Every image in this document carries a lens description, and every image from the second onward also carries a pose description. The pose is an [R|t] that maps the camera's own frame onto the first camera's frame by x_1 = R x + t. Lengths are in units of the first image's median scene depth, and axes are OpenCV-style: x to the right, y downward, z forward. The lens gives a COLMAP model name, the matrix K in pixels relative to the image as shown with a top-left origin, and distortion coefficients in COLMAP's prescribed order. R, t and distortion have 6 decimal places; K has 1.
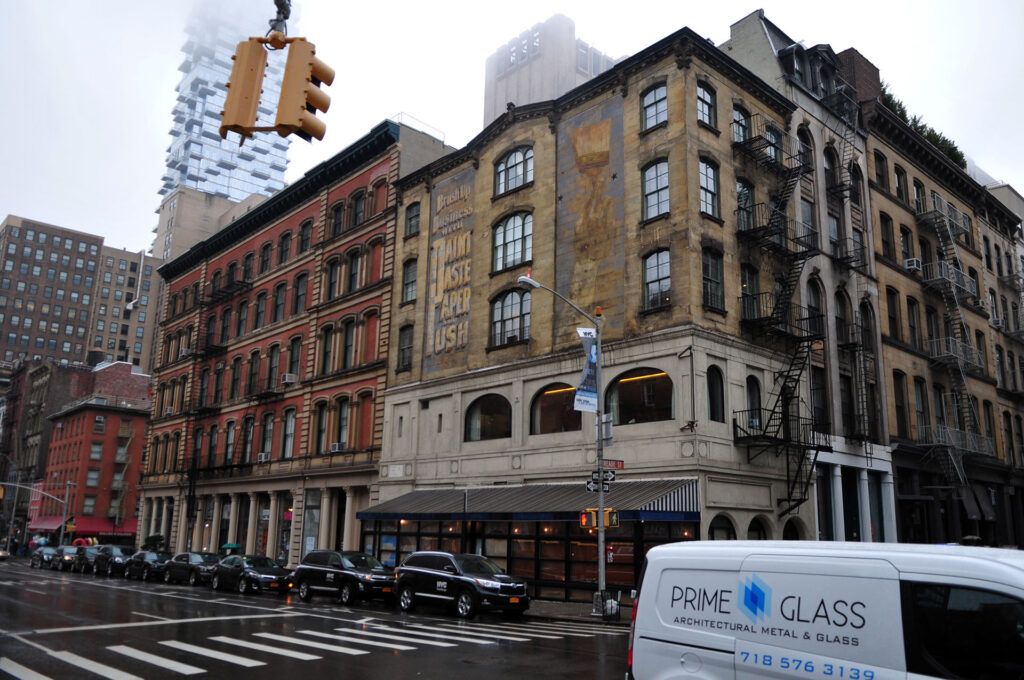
lens RADIAL K [[816.4, 0, 513.3], [0, 816.4, 343.5], [0, 0, 1]] dist [-0.011551, -0.009234]
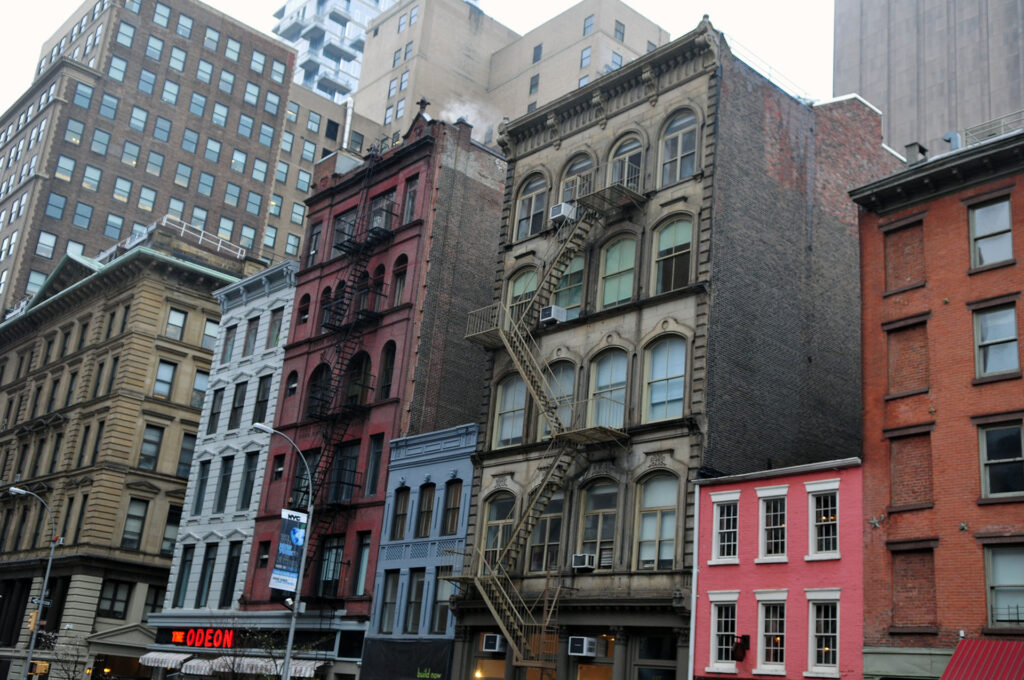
lens RADIAL K [[1082.3, 0, 512.6], [0, 1082.3, 338.8], [0, 0, 1]] dist [0.079409, 0.000000]
pose [[0.997026, 0.069831, -0.032600, -0.357460], [-0.072295, 0.994024, -0.081788, 0.082705], [0.026694, 0.083901, 0.996116, 0.395342]]
